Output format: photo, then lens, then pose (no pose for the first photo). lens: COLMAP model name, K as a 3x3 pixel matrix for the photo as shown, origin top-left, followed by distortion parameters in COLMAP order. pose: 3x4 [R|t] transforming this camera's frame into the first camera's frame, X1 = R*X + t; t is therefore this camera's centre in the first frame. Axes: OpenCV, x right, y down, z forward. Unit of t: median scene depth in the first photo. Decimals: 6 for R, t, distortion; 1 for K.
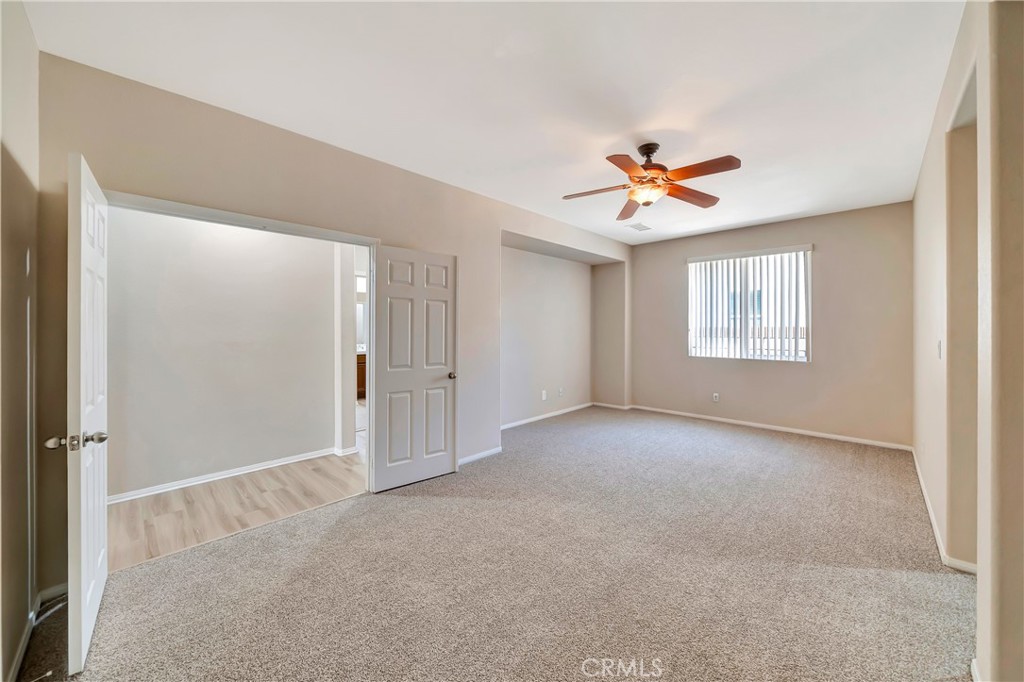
lens RADIAL K [[372.9, 0, 512.8], [0, 372.9, 330.6], [0, 0, 1]] dist [0.002925, 0.000011]
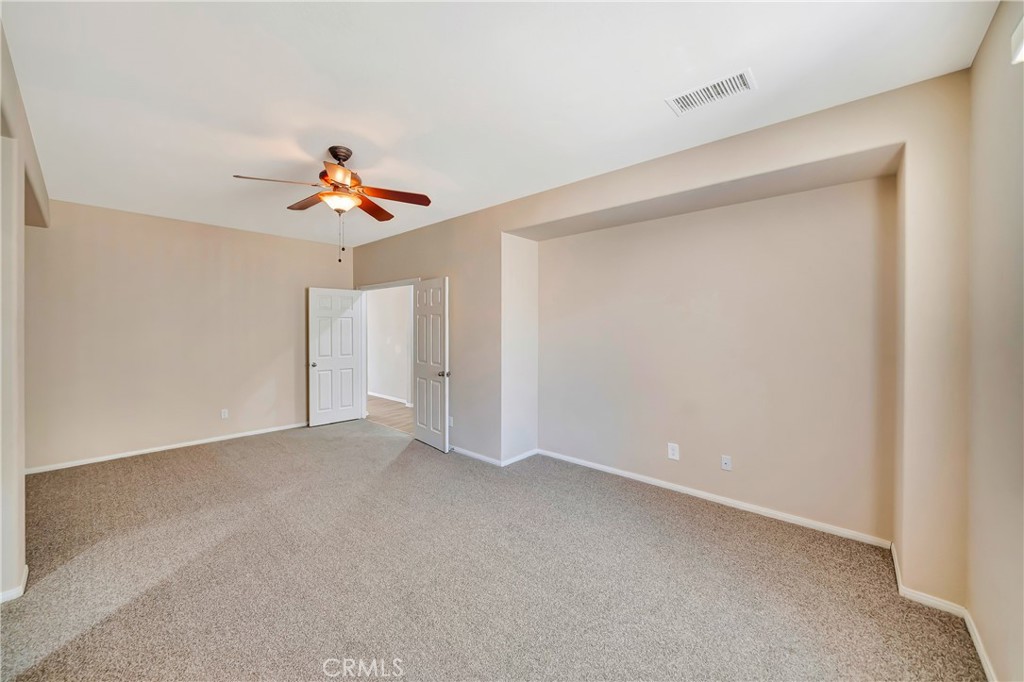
lens RADIAL K [[372.9, 0, 499.1], [0, 372.9, 322.3], [0, 0, 1]] dist [0.002925, 0.000011]
pose [[0.031950, -0.006538, -0.999468, 1.109961], [-0.003981, 0.999970, -0.006668, -0.044390], [0.999482, 0.004192, 0.031923, 1.163452]]
